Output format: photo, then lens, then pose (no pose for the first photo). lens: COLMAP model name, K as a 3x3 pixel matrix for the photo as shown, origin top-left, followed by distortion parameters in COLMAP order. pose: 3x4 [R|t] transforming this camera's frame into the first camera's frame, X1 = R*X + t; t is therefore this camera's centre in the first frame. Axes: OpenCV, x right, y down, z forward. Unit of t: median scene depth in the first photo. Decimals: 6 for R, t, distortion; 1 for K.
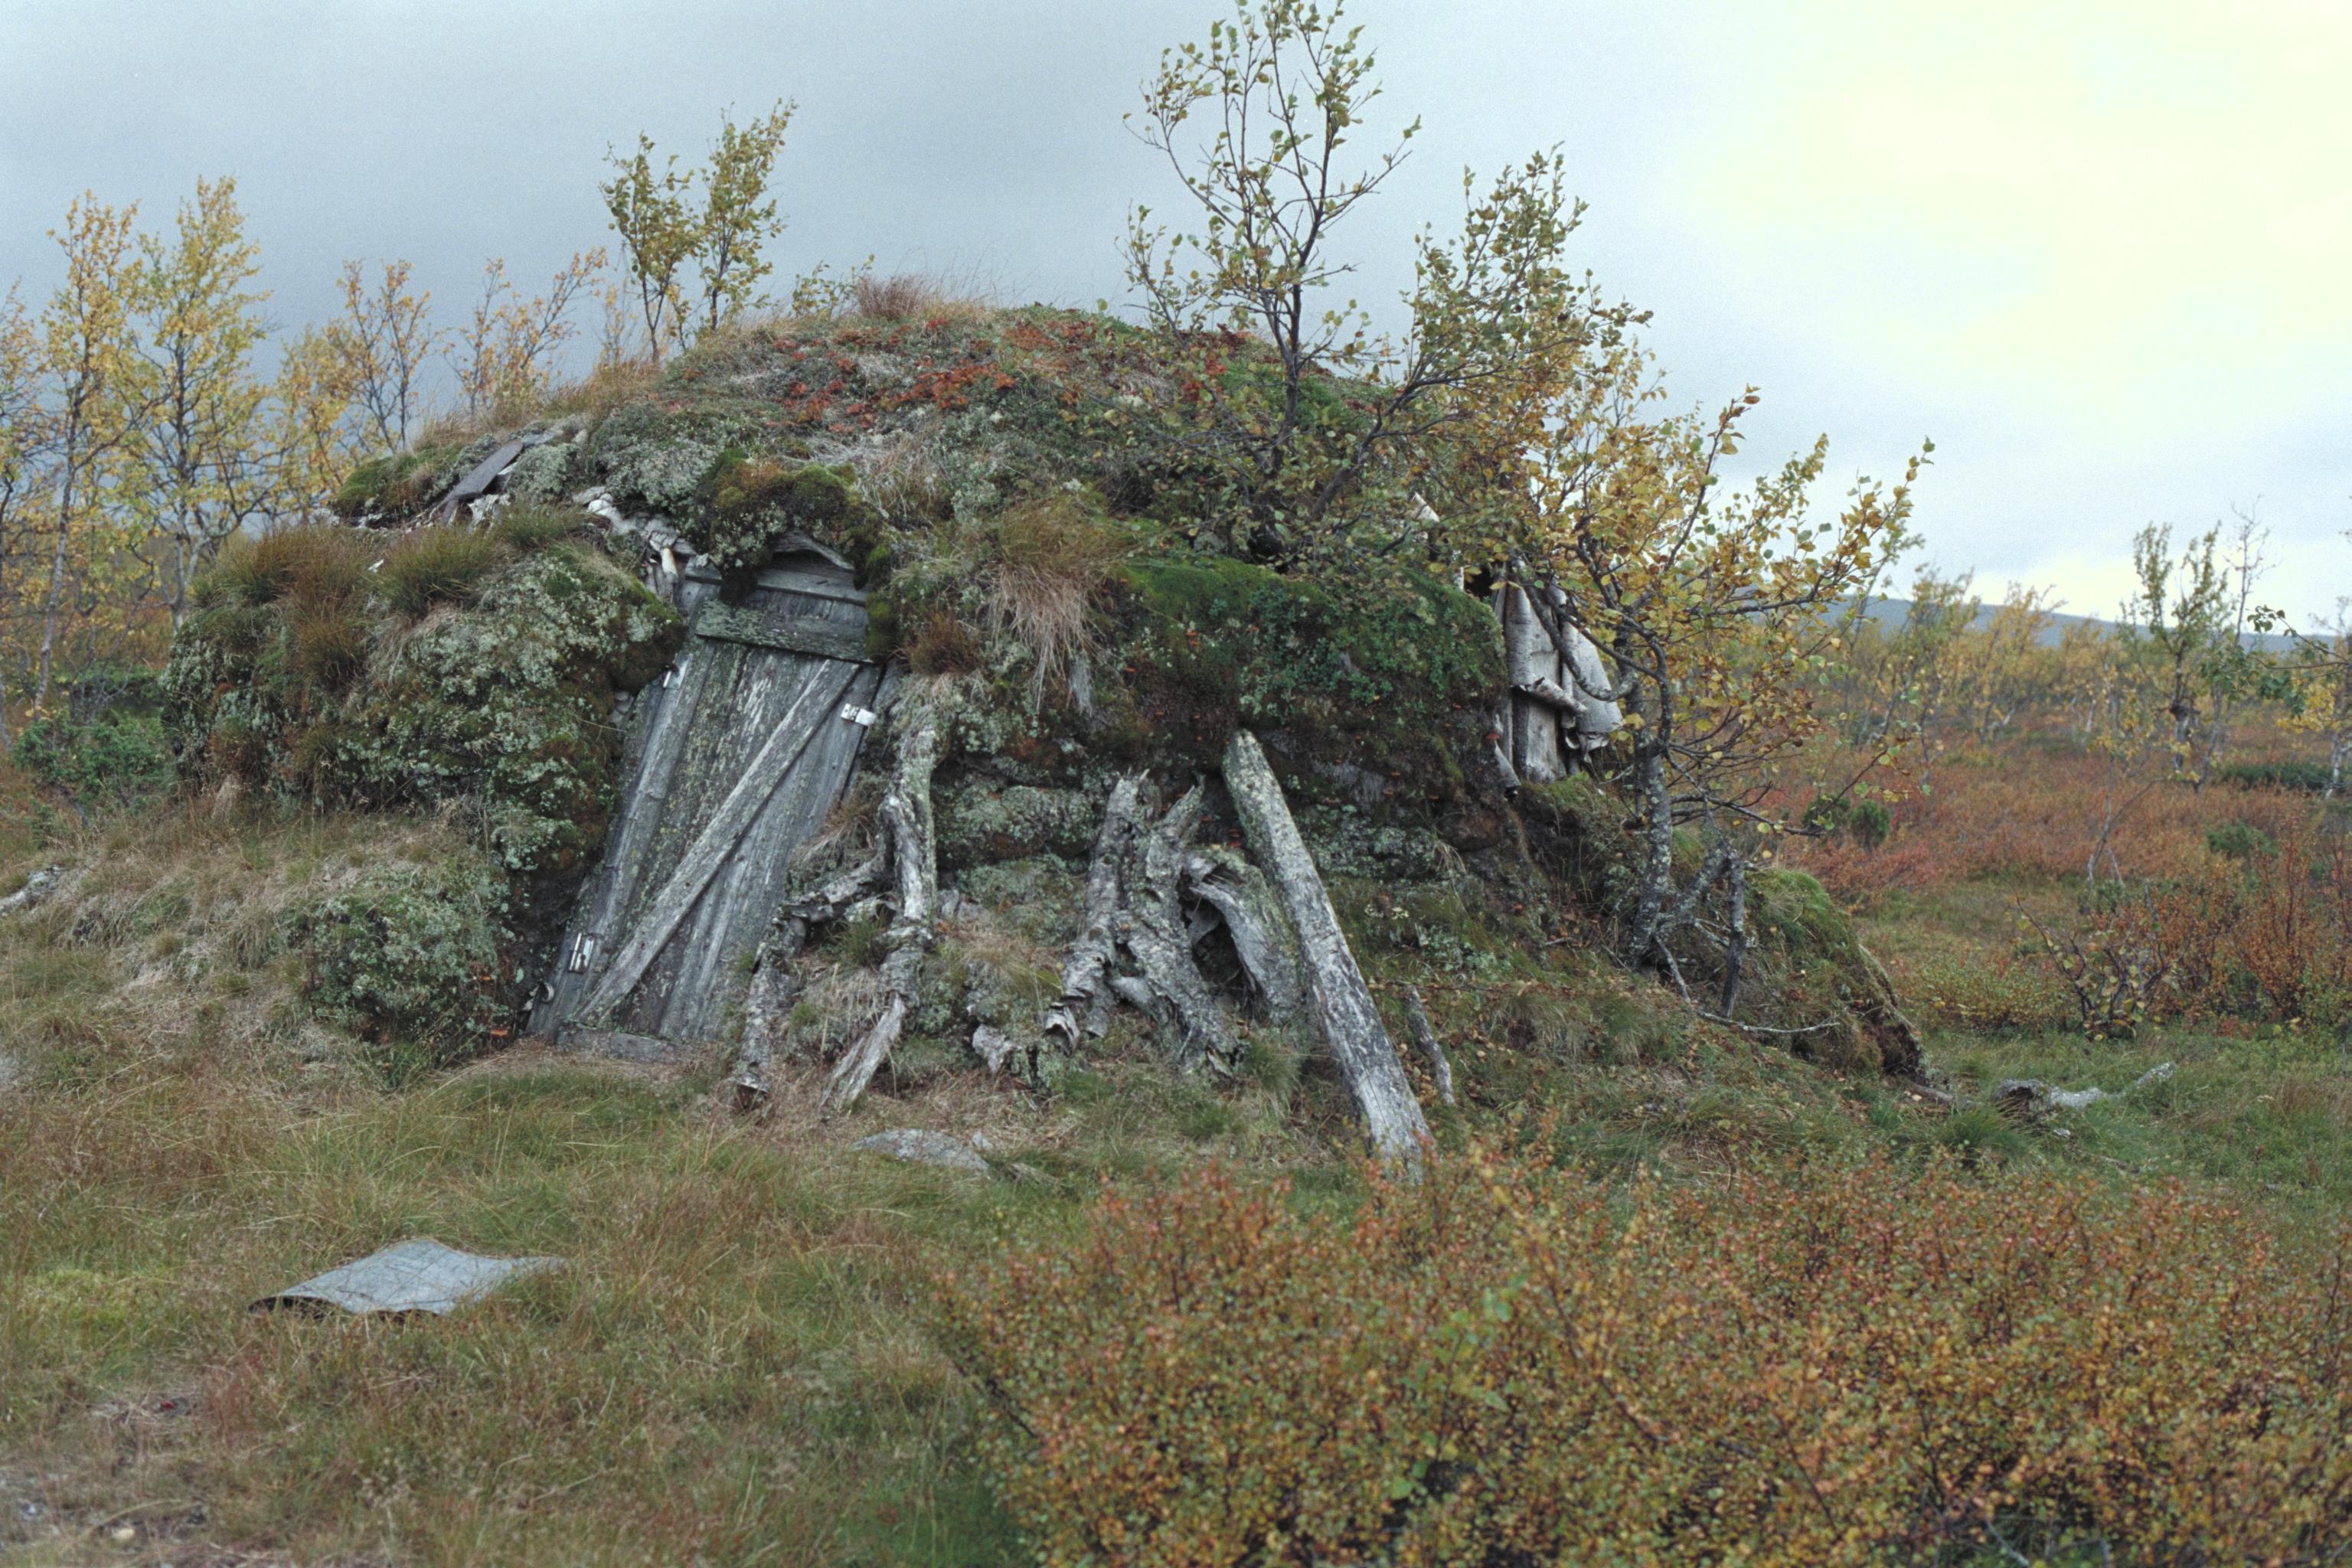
lens RADIAL K [[2688.7, 0, 1176.0], [0, 2688.7, 784.0], [0, 0, 1]] dist [-0.027065, -0.018103]
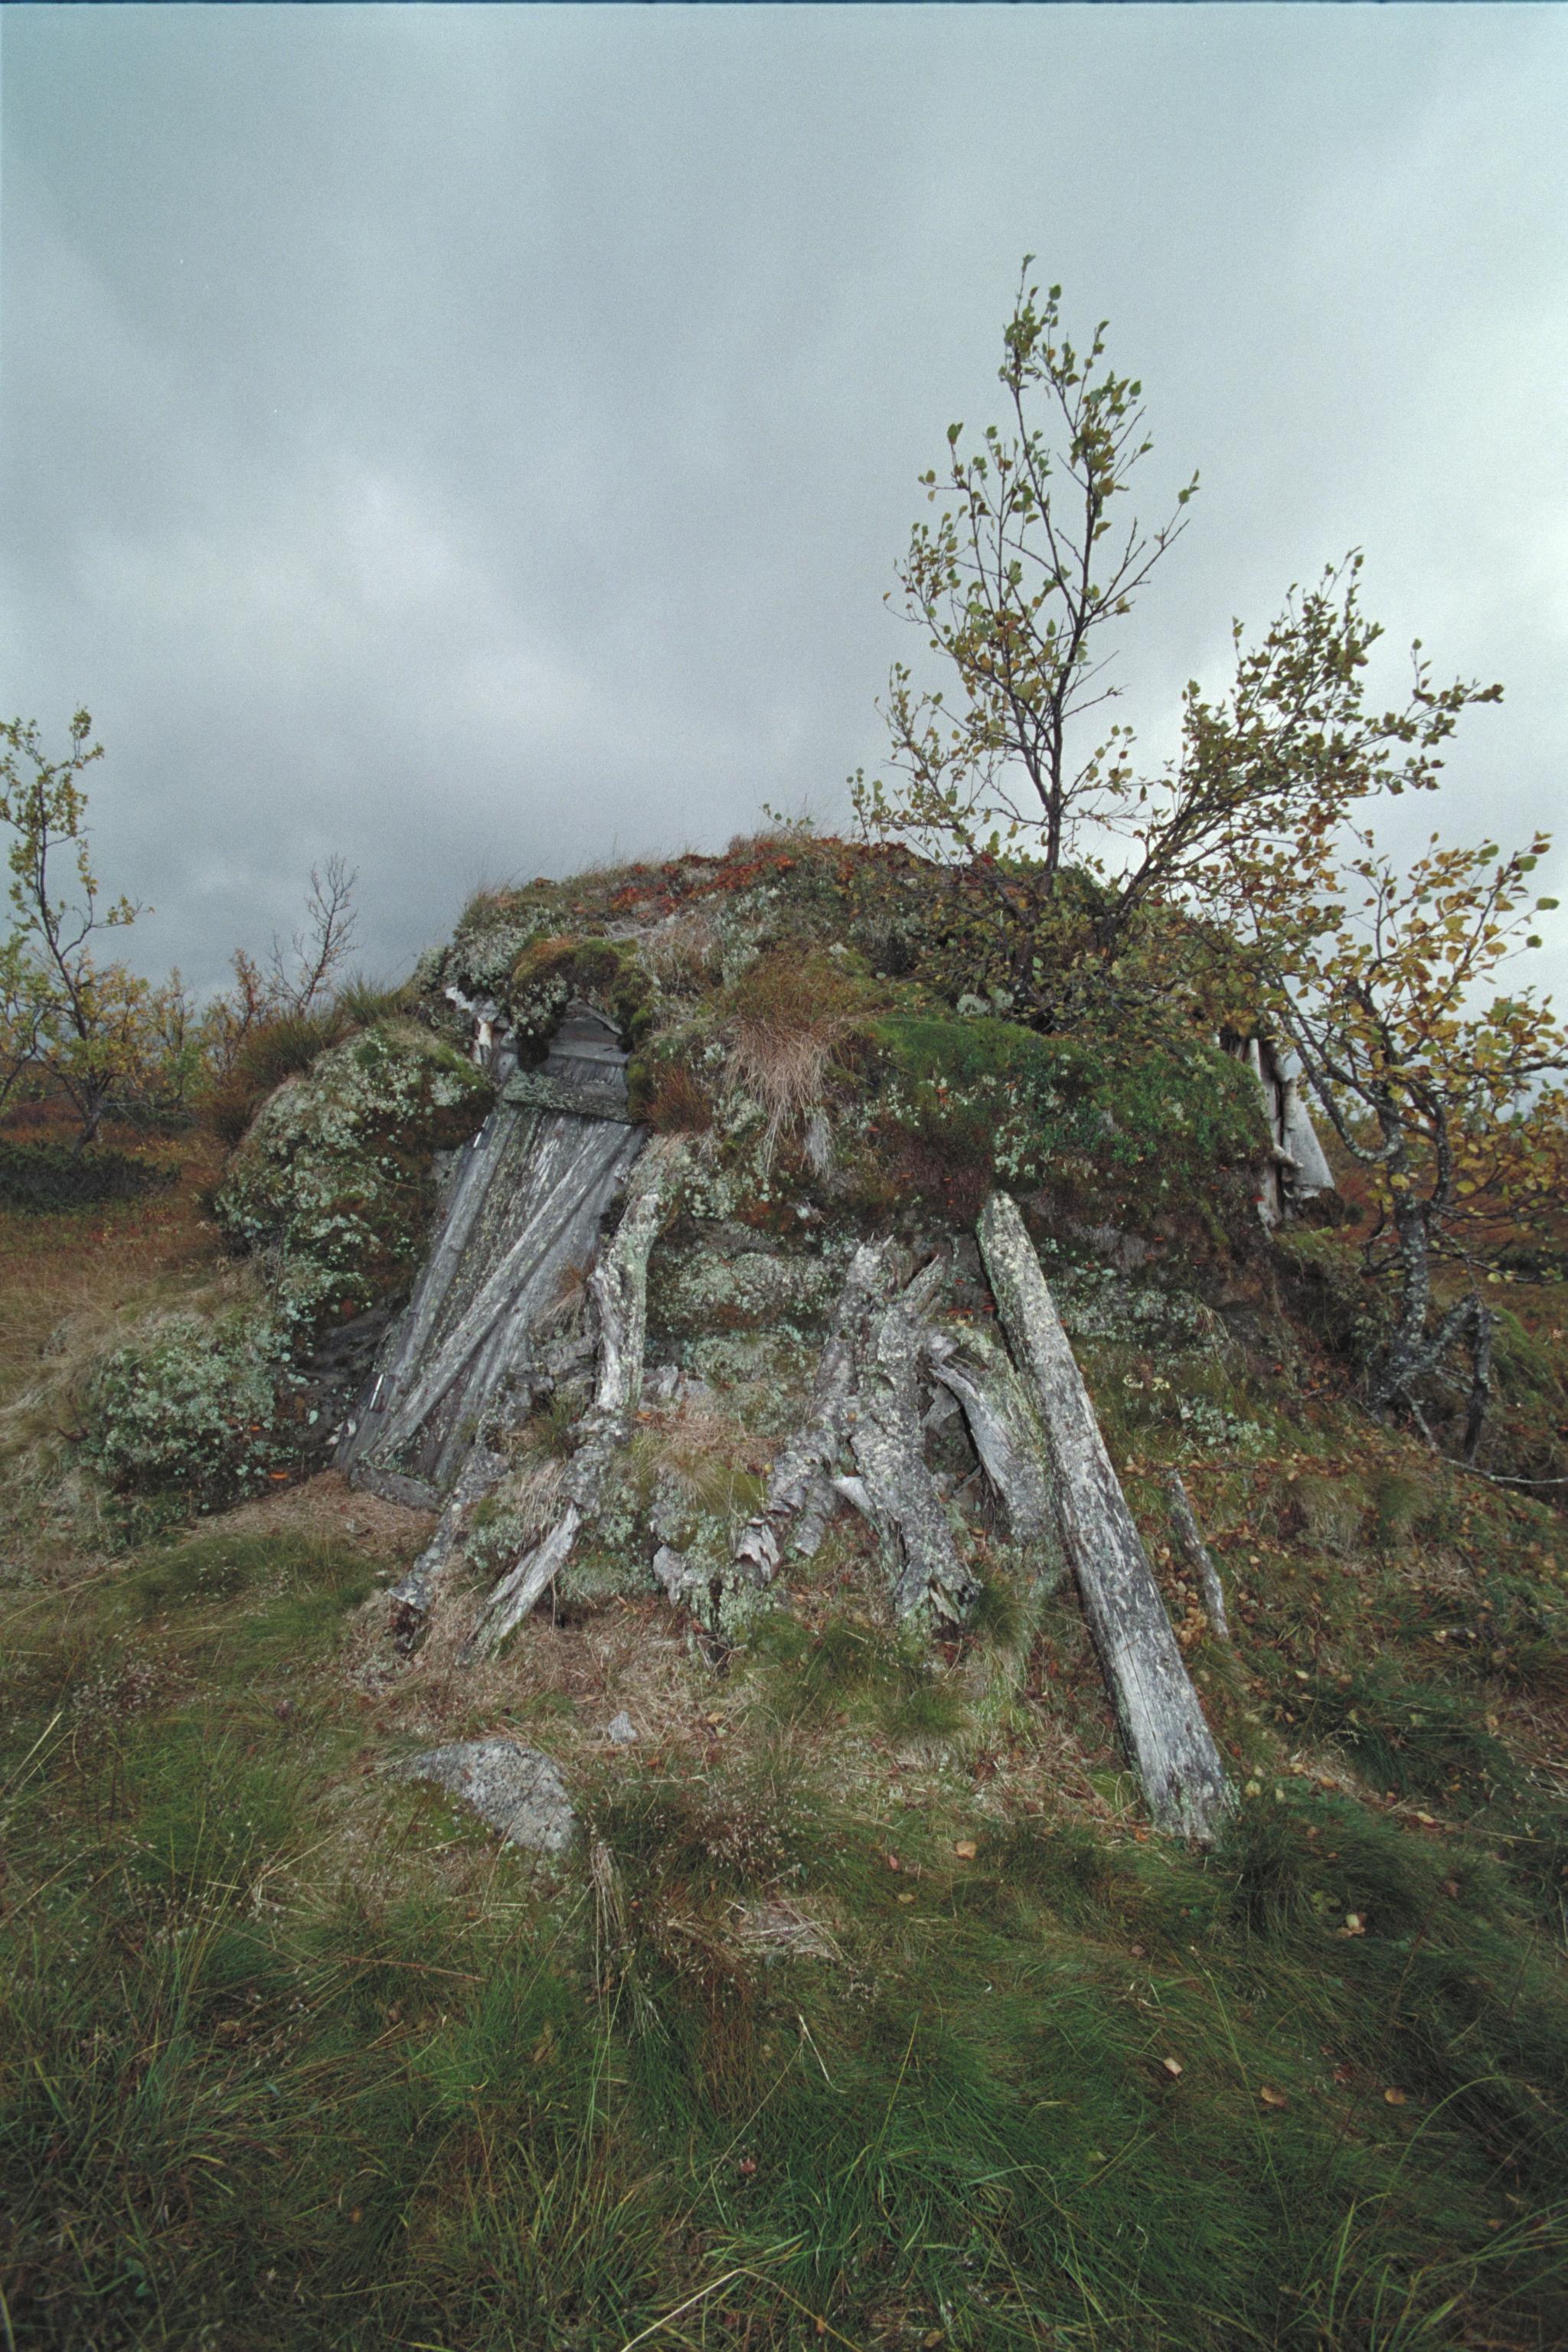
lens RADIAL K [[957.3, 0, 887.7], [0, 957.3, 1212.9], [0, 0, 1]] dist [-0.043583, 0.000073]
pose [[0.987148, 0.012597, -0.159309, 0.041103], [-0.007154, 0.999372, 0.034693, -0.024721], [0.159646, -0.033107, 0.986619, 0.663981]]
